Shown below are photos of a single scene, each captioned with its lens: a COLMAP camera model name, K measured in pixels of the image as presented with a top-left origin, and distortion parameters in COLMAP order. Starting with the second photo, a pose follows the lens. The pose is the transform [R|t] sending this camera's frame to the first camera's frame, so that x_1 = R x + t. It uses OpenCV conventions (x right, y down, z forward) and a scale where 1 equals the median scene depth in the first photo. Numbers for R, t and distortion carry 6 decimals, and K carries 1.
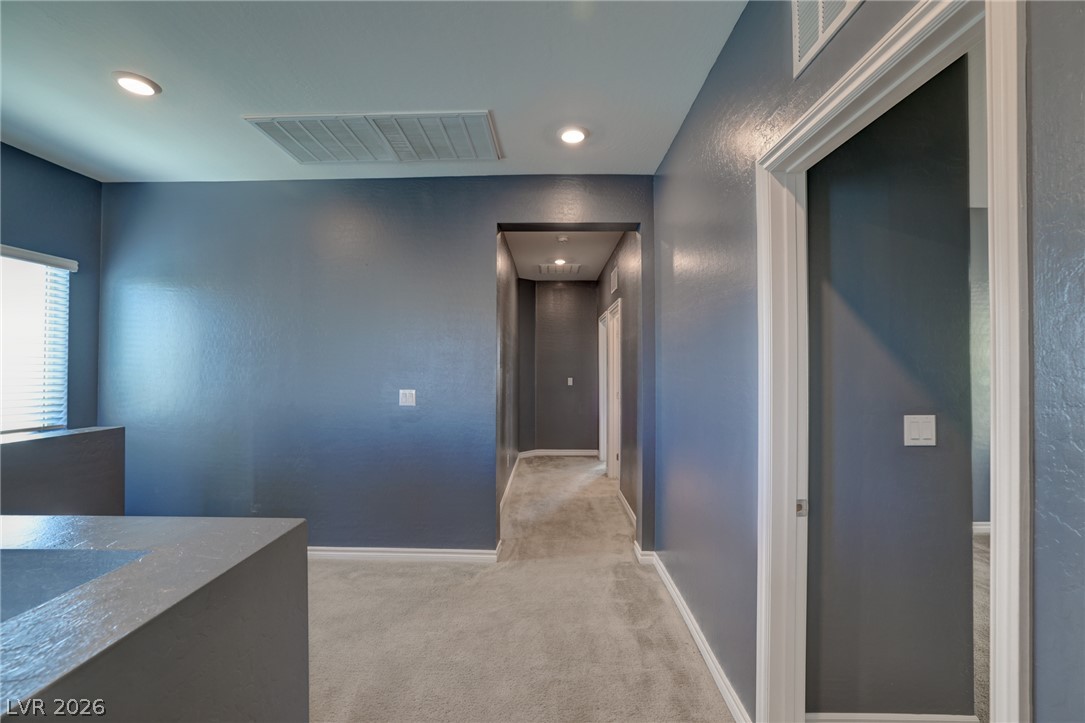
lens RADIAL K [[442.6, 0, 542.5], [0, 442.6, 361.5], [0, 0, 1]] dist [-0.000059, 0.000001]
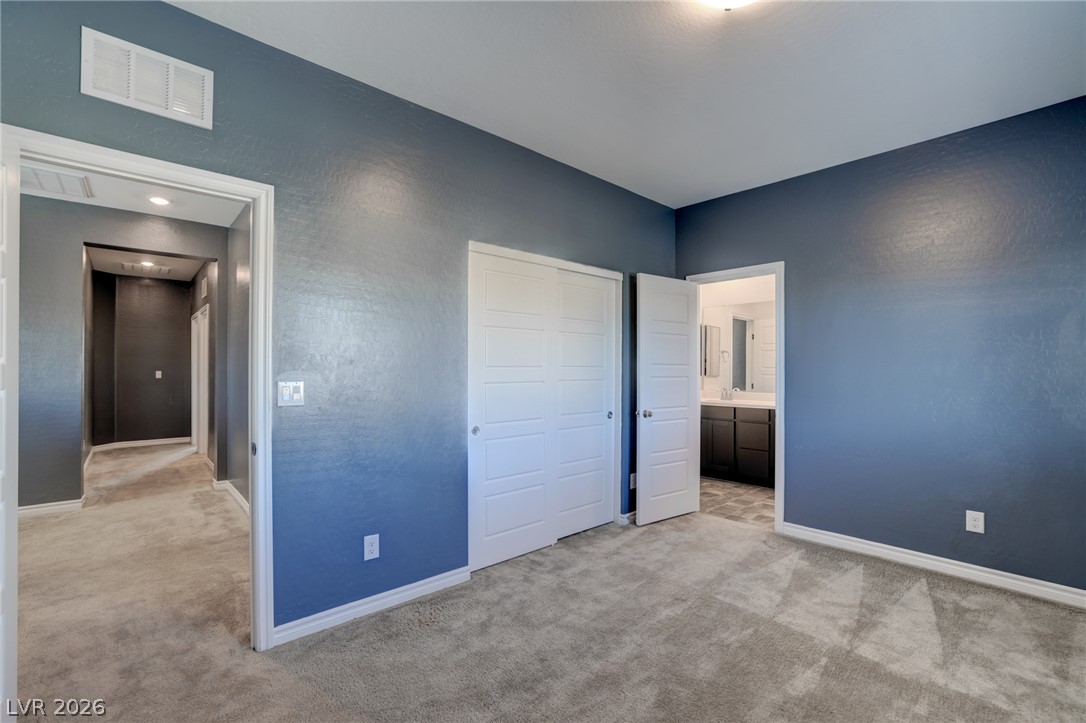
lens RADIAL K [[467.8, 0, 543.2], [0, 467.8, 366.0], [0, 0, 1]] dist [-0.043716, 0.015325]
pose [[0.728133, 0.002935, 0.685430, -0.023753], [-0.007273, 0.999968, 0.003445, 0.021036], [-0.685397, -0.007494, 0.728131, -0.609698]]
